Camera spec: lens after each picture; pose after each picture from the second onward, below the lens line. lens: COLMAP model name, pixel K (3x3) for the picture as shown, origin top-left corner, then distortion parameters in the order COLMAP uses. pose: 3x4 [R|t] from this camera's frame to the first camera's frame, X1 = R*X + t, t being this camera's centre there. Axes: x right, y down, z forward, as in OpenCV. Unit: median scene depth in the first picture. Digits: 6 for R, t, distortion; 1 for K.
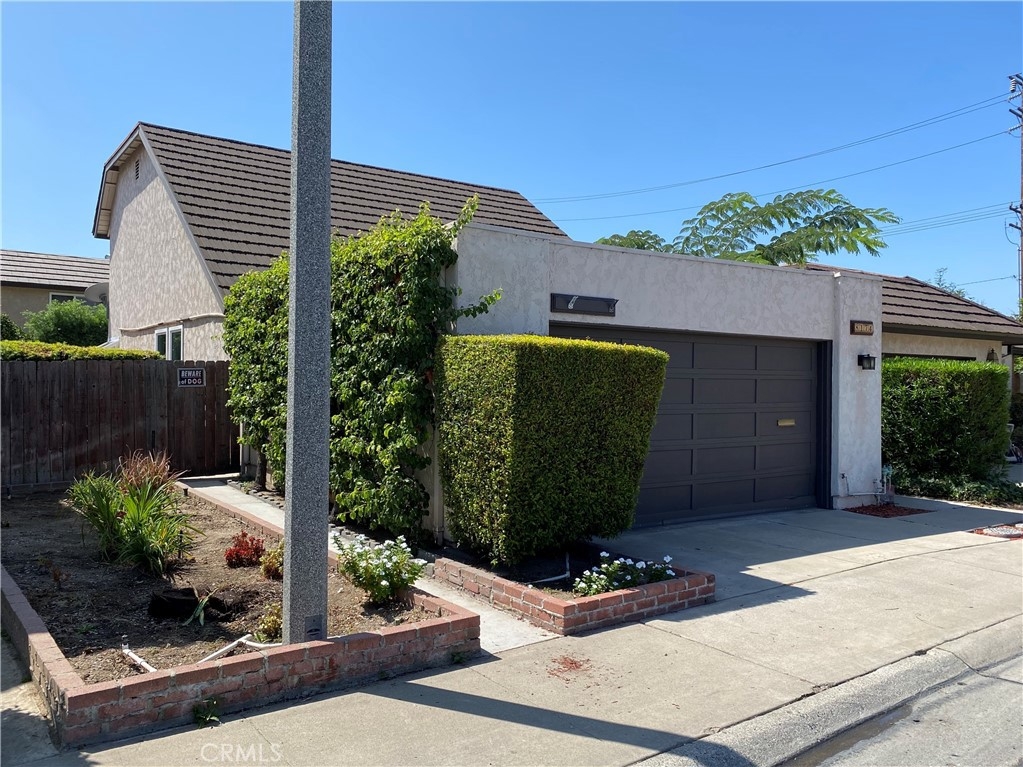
lens RADIAL K [[810.2, 0, 511.5], [0, 810.2, 383.5], [0, 0, 1]] dist [0.065496, -0.131220]
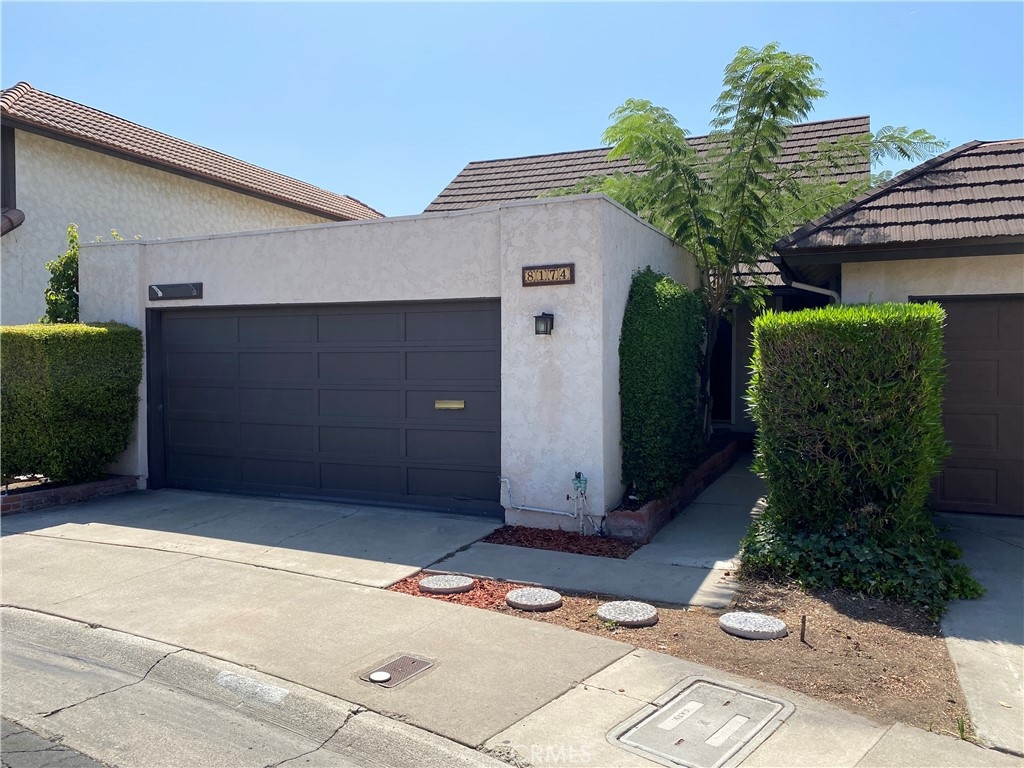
lens RADIAL K [[774.2, 0, 512.0], [0, 774.2, 384.0], [0, 0, 1]] dist [0.064263, -0.106714]
pose [[0.506714, 0.017128, -0.861944, 1.214187], [0.003478, 0.999754, 0.021911, 0.012825], [0.862107, -0.014101, 0.506529, 0.781762]]
